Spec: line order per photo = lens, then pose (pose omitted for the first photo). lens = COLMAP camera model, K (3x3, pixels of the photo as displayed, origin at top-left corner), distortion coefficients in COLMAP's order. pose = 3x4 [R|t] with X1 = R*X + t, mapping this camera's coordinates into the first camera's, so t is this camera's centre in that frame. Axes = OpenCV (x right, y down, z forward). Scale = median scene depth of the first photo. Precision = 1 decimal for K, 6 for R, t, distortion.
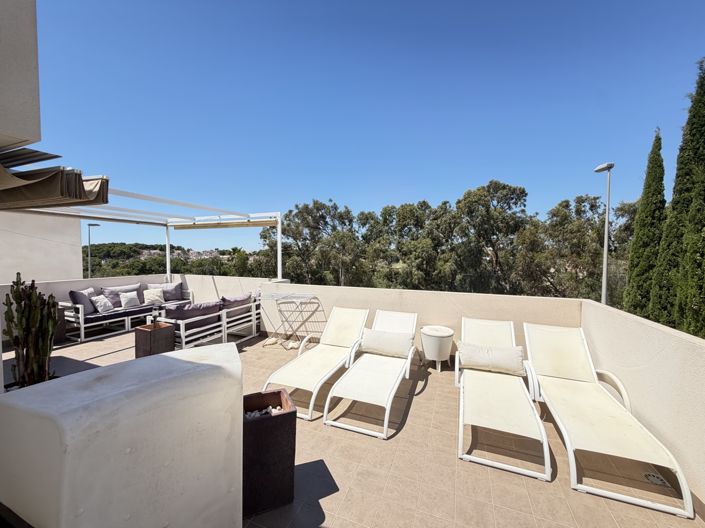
lens RADIAL K [[281.1, 0, 351.2], [0, 281.1, 264.9], [0, 0, 1]] dist [-0.000323, -0.000103]
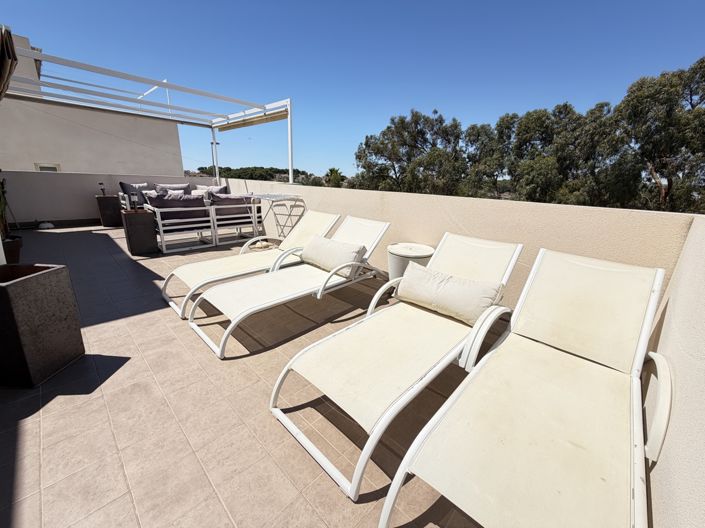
lens RADIAL K [[280.9, 0, 352.6], [0, 280.9, 265.2], [0, 0, 1]] dist [0.002287, -0.000308]
pose [[0.924350, 0.140823, -0.354606, 0.084138], [-0.050044, 0.966114, 0.253219, 0.020574], [0.378248, -0.216318, 0.900075, 0.062232]]
